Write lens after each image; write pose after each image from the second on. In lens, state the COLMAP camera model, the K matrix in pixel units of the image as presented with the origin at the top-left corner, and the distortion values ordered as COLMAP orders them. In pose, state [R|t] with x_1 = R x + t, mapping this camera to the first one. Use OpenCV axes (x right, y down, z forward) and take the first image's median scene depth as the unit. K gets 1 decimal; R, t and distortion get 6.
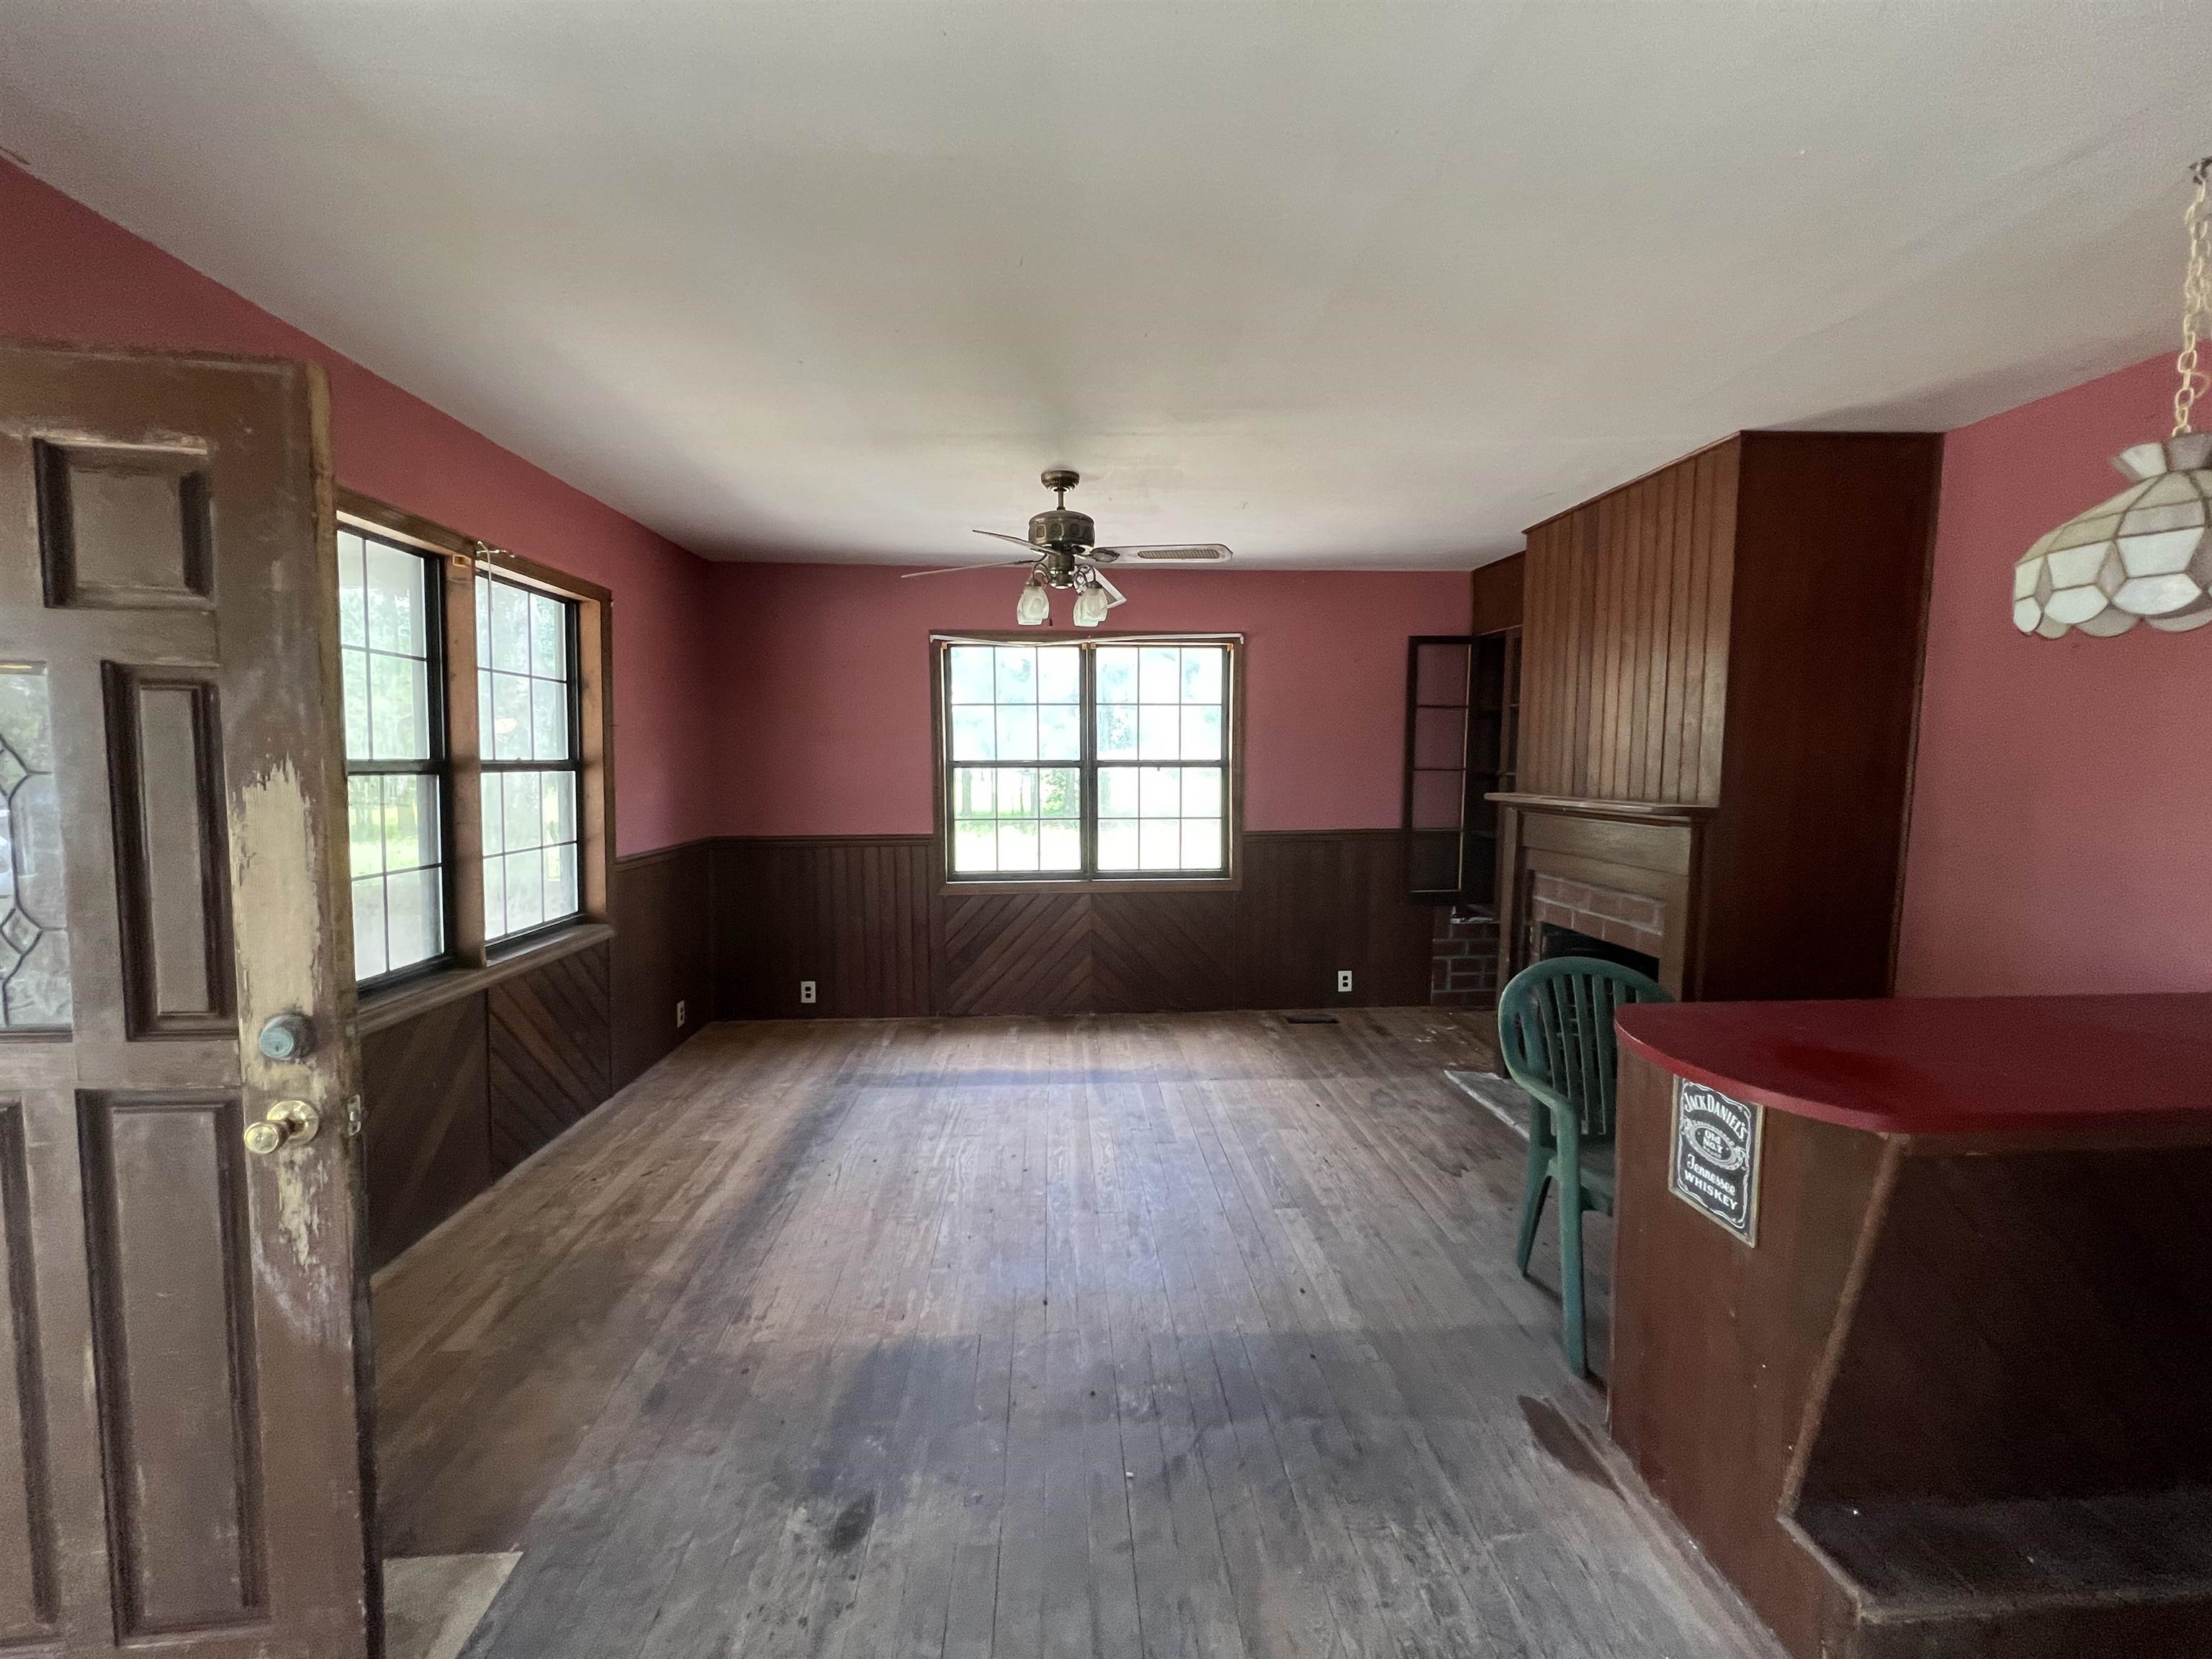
lens RADIAL K [[887.7, 0, 1108.5], [0, 887.7, 848.3], [0, 0, 1]] dist [0.001376, 0.000283]
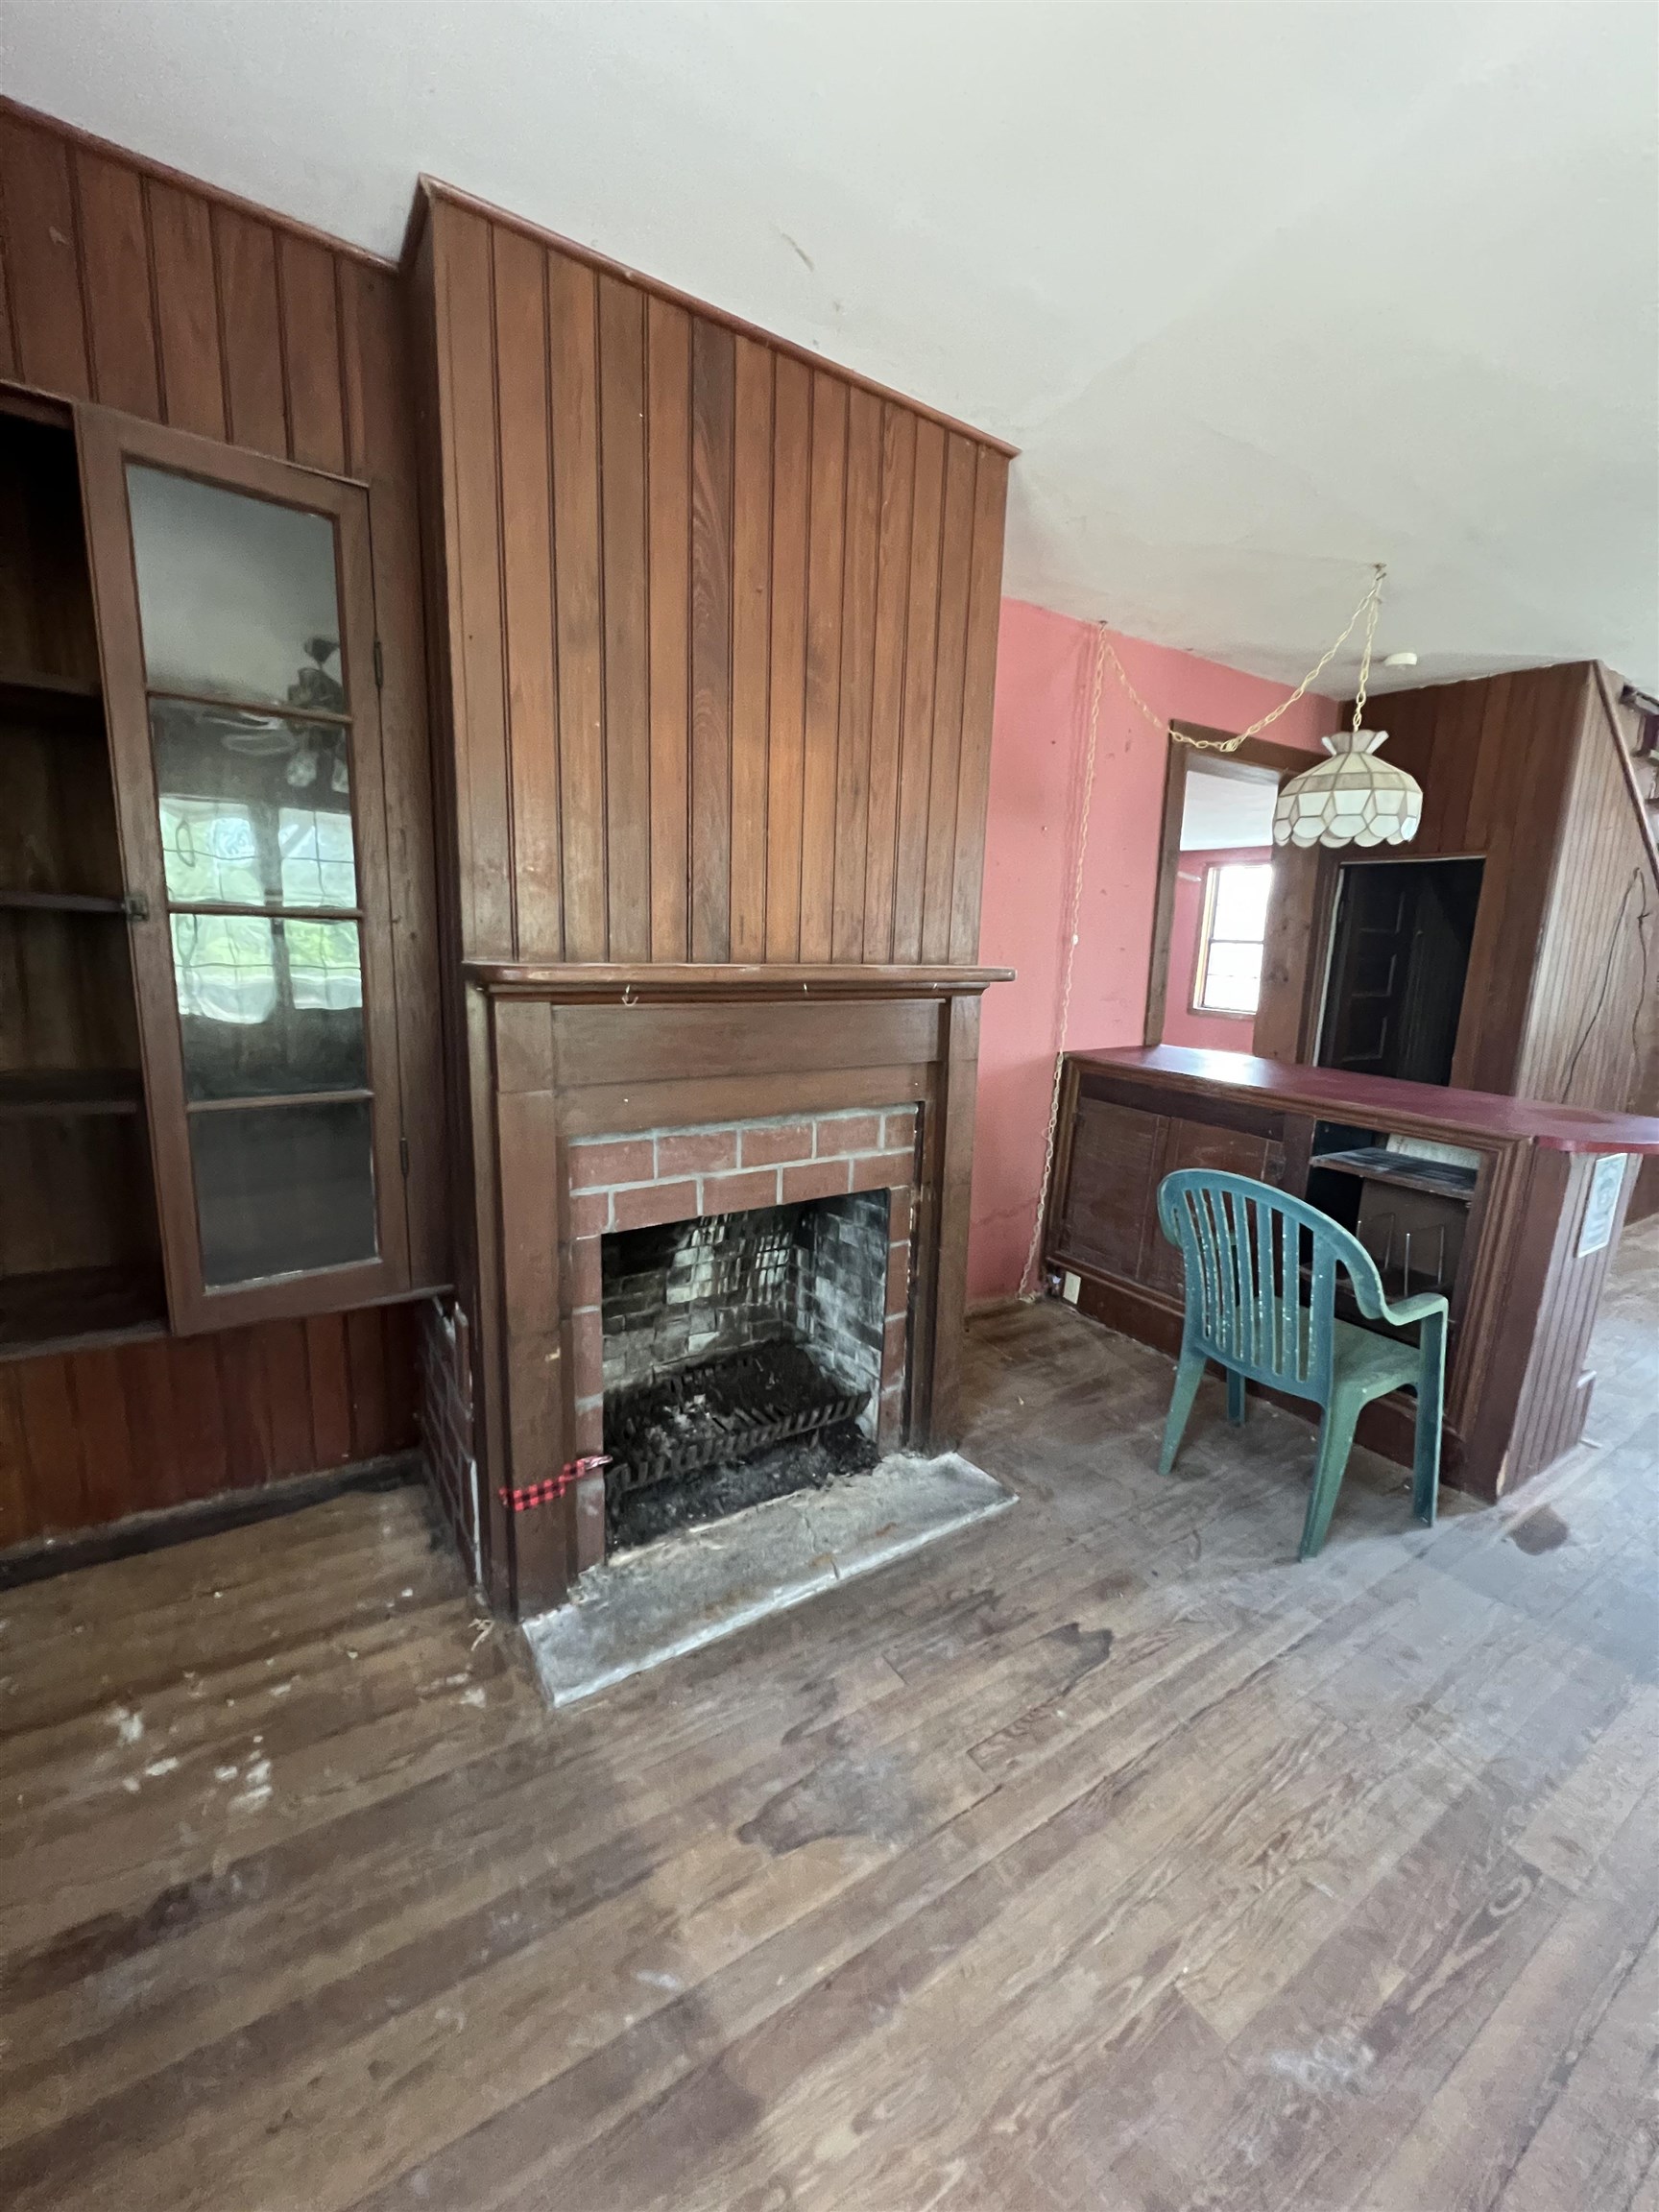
lens RADIAL K [[882.9, 0, 833.2], [0, 882.9, 1112.0], [0, 0, 1]] dist [-0.000113, 0.000020]
pose [[-0.490069, -0.184449, 0.851945, 0.071884], [0.054276, 0.969003, 0.241014, -0.134898], [-0.869992, 0.164353, -0.464867, 1.732830]]
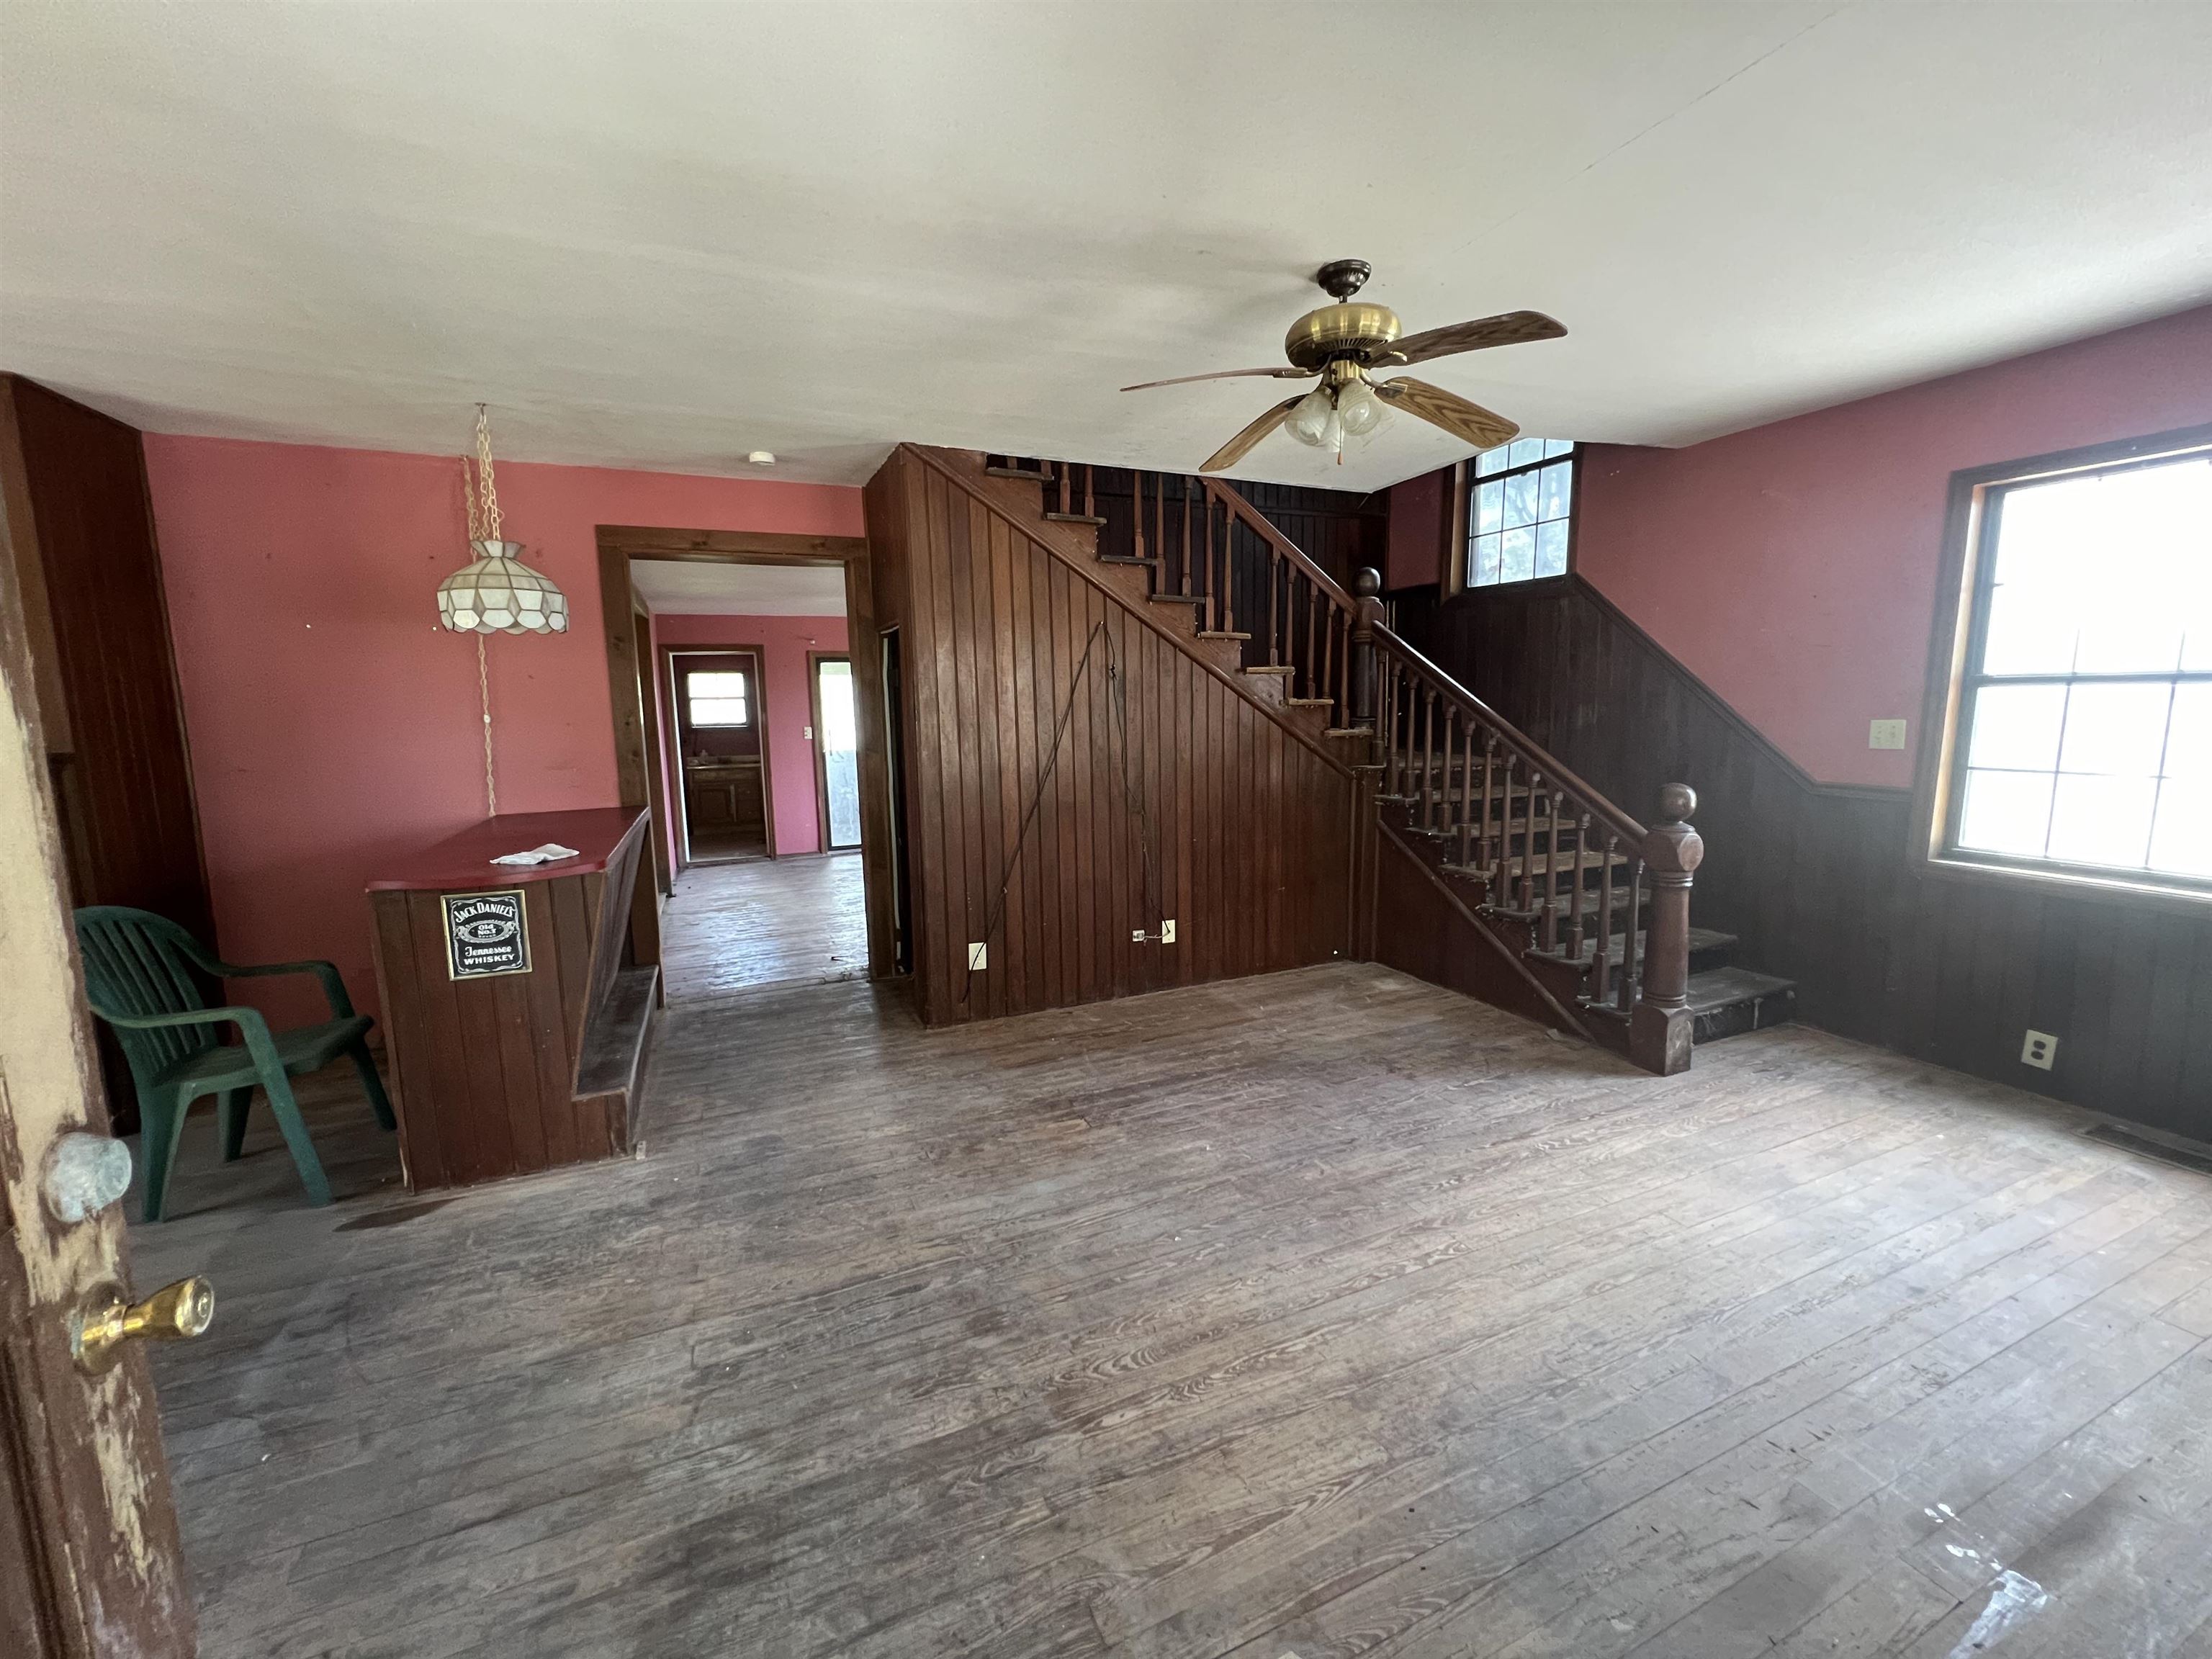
lens RADIAL K [[887.7, 0, 1112.3], [0, 887.7, 828.5], [0, 0, 1]] dist [0.001376, 0.000283]
pose [[-0.342001, -0.128765, 0.930835, -0.789910], [0.107784, 0.978654, 0.174981, -0.012552], [-0.933498, 0.160173, -0.320822, 0.260688]]
